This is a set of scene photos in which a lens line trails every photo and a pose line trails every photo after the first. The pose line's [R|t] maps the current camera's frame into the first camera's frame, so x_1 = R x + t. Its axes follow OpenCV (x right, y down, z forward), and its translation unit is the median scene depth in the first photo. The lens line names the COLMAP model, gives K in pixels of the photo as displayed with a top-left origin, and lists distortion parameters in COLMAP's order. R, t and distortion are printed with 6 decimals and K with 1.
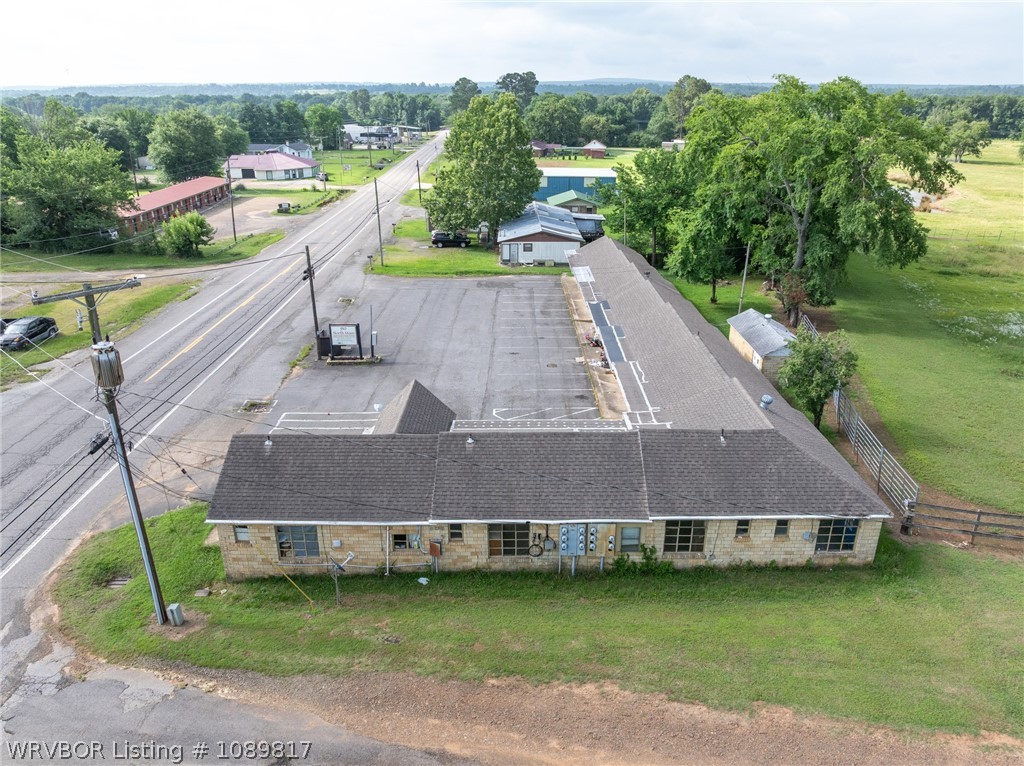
lens RADIAL K [[720.4, 0, 516.4], [0, 720.4, 380.7], [0, 0, 1]] dist [-0.048999, 0.021735]
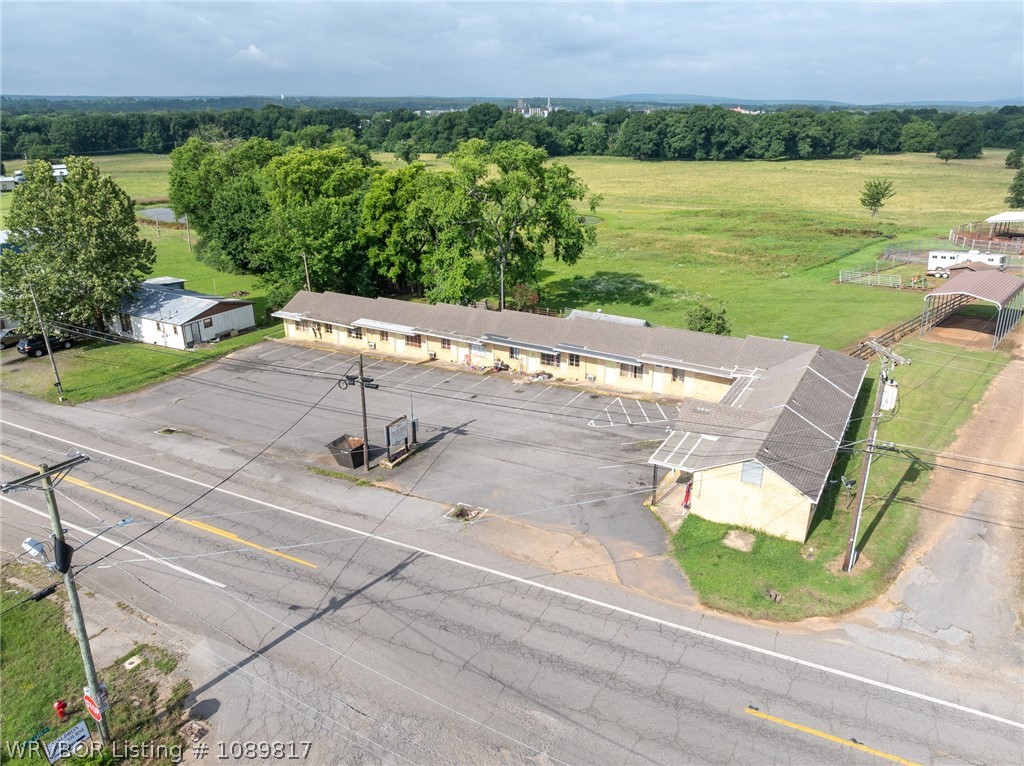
lens RADIAL K [[720.4, 0, 516.4], [0, 720.4, 380.7], [0, 0, 1]] dist [-0.048999, 0.021735]
pose [[0.503366, -0.309951, 0.806569, -0.860657], [0.318861, 0.934199, 0.160001, -0.217423], [-0.803088, 0.176644, 0.569075, 0.288370]]
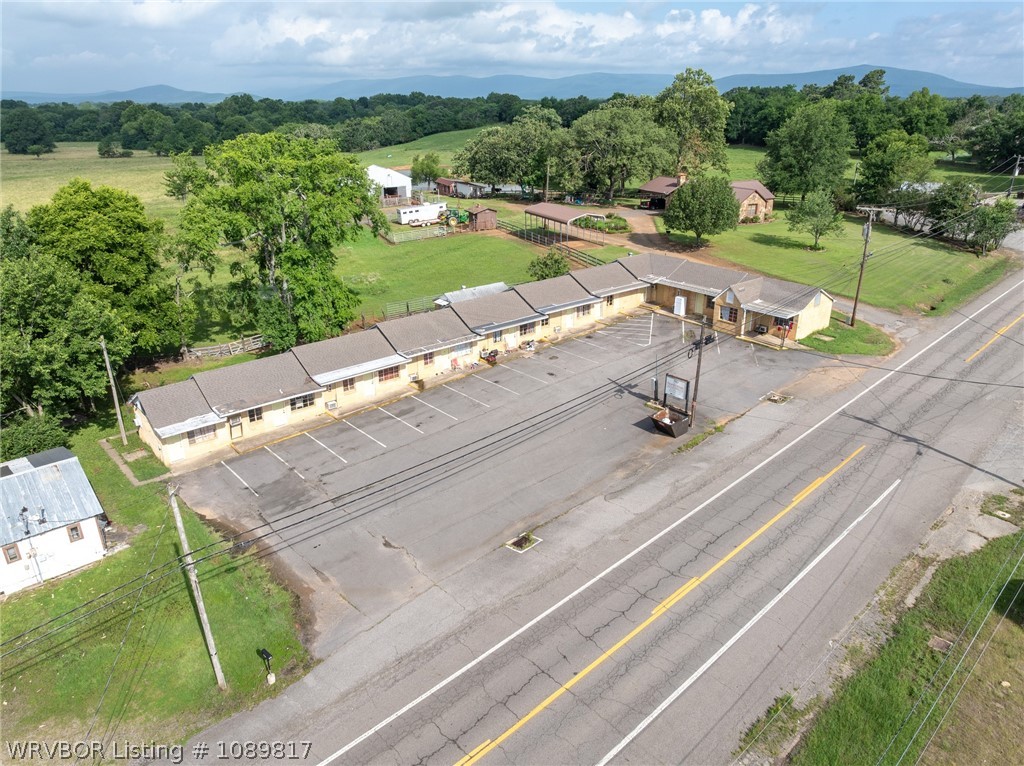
lens RADIAL K [[720.4, 0, 516.4], [0, 720.4, 380.7], [0, 0, 1]] dist [-0.048999, 0.021735]
pose [[-0.658051, -0.274597, 0.701118, -0.771342], [0.277556, 0.777104, 0.564864, -0.690217], [-0.699951, 0.566309, -0.435158, 1.521212]]
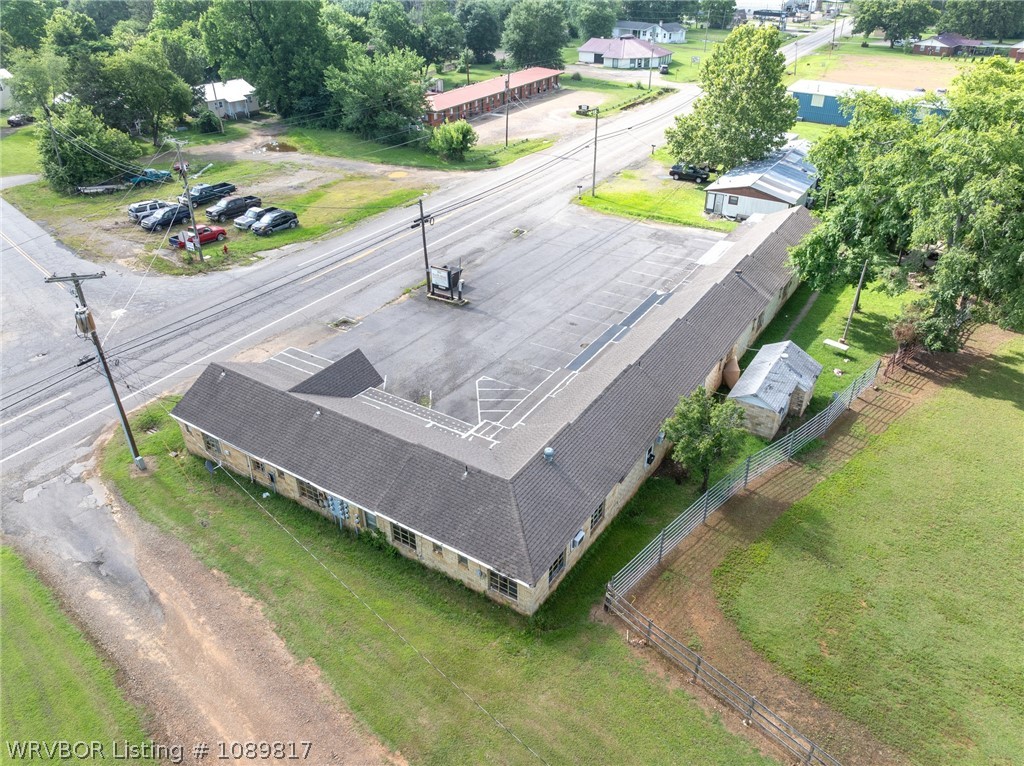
lens RADIAL K [[720.4, 0, 516.4], [0, 720.4, 380.7], [0, 0, 1]] dist [-0.048999, 0.021735]
pose [[0.844676, 0.275520, -0.458924, 0.440079], [-0.190847, 0.956025, 0.222695, -0.178630], [0.500100, -0.100521, 0.860113, 0.007985]]
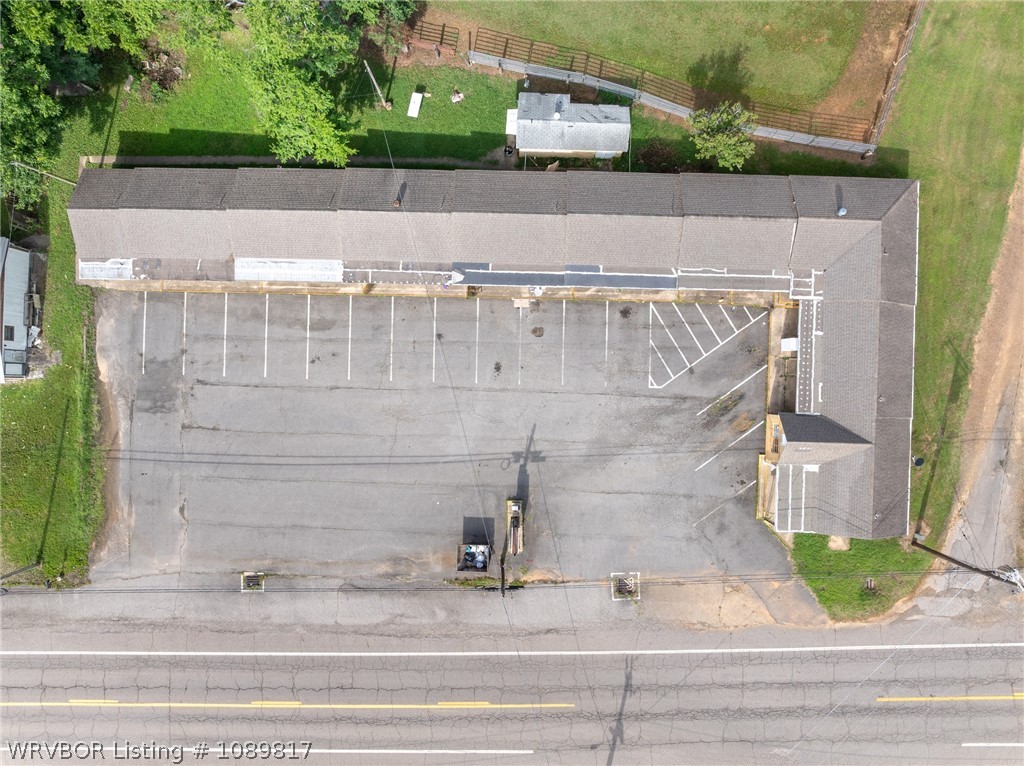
lens RADIAL K [[720.4, 0, 516.4], [0, 720.4, 380.7], [0, 0, 1]] dist [-0.048999, 0.021735]
pose [[0.026007, -0.999618, 0.009347, -0.029573], [0.367085, 0.018247, 0.930008, -0.926539], [-0.929824, -0.020755, 0.367419, 0.600465]]
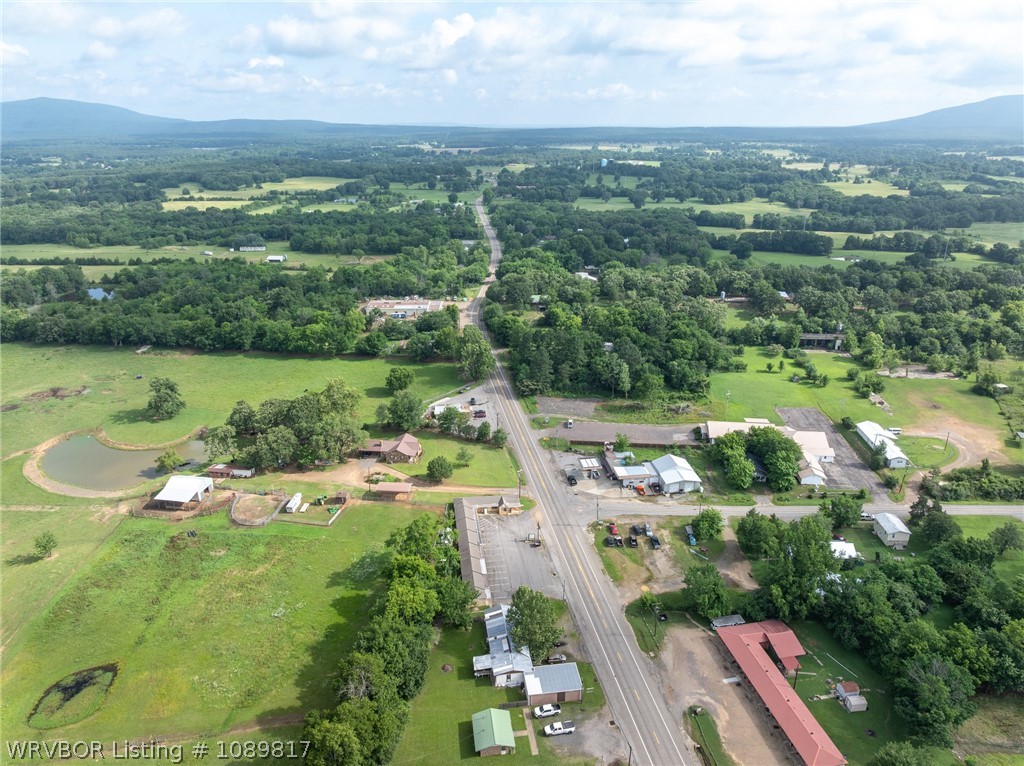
lens RADIAL K [[729.9, 0, 514.7], [0, 729.9, 352.2], [0, 0, 1]] dist [-0.033297, -0.003209]
pose [[-0.990460, 0.044122, -0.130547, 0.437686], [-0.048254, 0.776322, 0.628486, -3.881406], [0.129077, 0.628790, -0.766787, 3.748329]]
